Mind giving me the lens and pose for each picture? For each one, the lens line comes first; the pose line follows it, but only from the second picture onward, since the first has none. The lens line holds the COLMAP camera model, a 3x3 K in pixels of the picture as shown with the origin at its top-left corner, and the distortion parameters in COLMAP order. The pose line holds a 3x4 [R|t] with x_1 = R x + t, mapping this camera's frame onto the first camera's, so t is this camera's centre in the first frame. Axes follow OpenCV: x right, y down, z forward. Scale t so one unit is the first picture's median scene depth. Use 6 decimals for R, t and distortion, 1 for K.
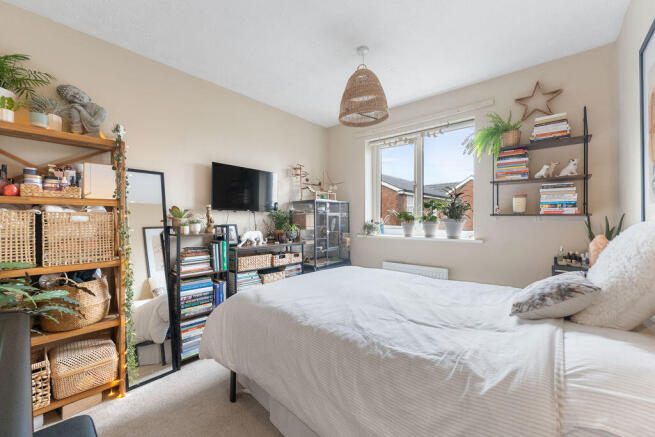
lens RADIAL K [[263.9, 0, 324.0], [0, 263.9, 219.6], [0, 0, 1]] dist [0.005172, -0.000382]
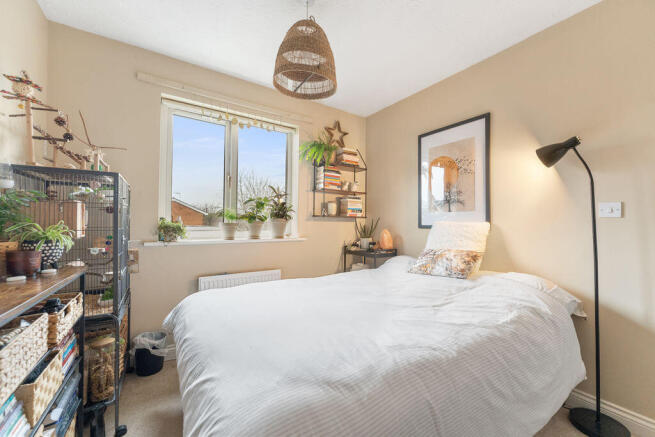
lens RADIAL K [[263.9, 0, 324.8], [0, 263.9, 219.4], [0, 0, 1]] dist [0.005172, -0.000382]
pose [[0.254161, 0.015614, 0.967036, -0.619525], [-0.006169, 0.999876, -0.014523, 0.018346], [-0.967142, -0.002274, 0.254226, 0.804943]]
